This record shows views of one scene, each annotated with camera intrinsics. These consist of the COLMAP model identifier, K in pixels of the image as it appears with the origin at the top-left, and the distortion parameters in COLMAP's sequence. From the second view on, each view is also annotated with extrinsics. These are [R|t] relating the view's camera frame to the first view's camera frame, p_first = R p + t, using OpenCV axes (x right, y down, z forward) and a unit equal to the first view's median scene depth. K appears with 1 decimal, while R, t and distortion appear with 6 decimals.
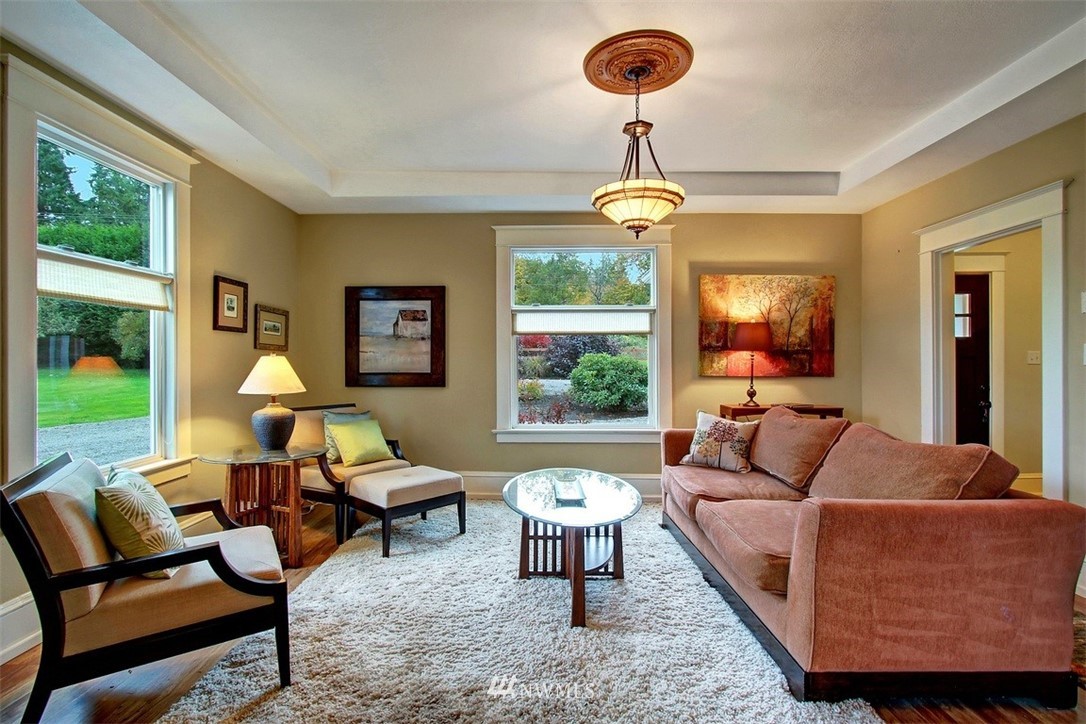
lens RADIAL K [[498.0, 0, 540.2], [0, 498.0, 359.1], [0, 0, 1]] dist [-0.001067, -0.000046]
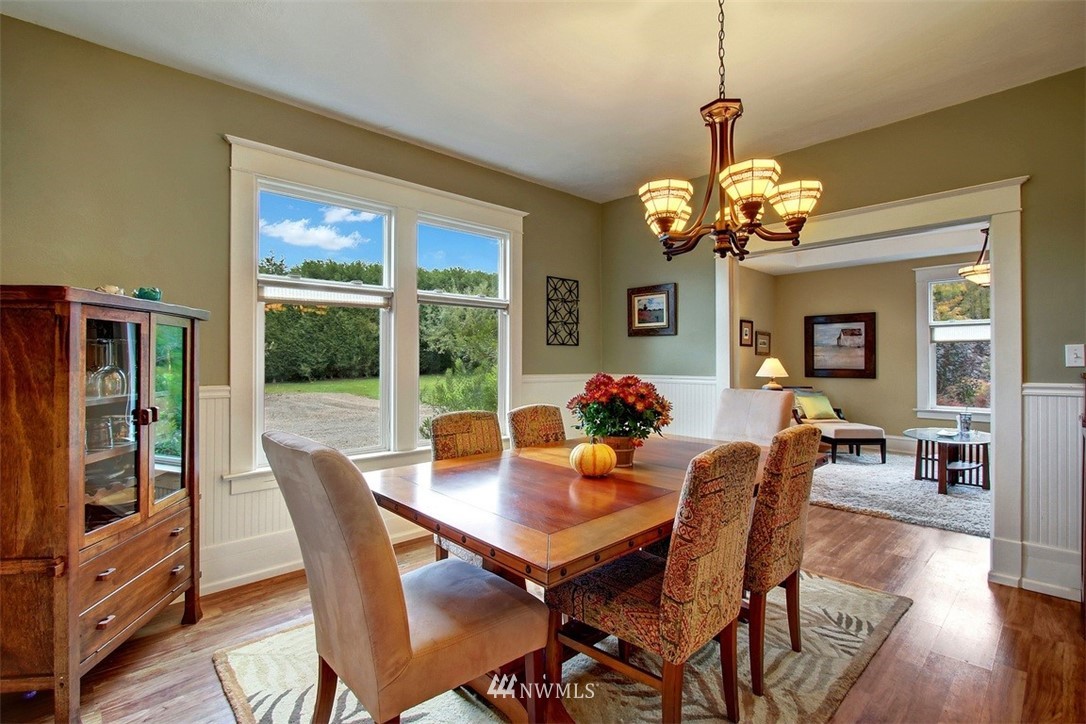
lens RADIAL K [[498.0, 0, 540.2], [0, 498.0, 359.1], [0, 0, 1]] dist [-0.001067, -0.000046]
pose [[0.681290, -0.003190, -0.732007, 0.224490], [0.002092, 0.999995, -0.002411, -0.001656], [0.732011, 0.000111, 0.681293, -0.785940]]
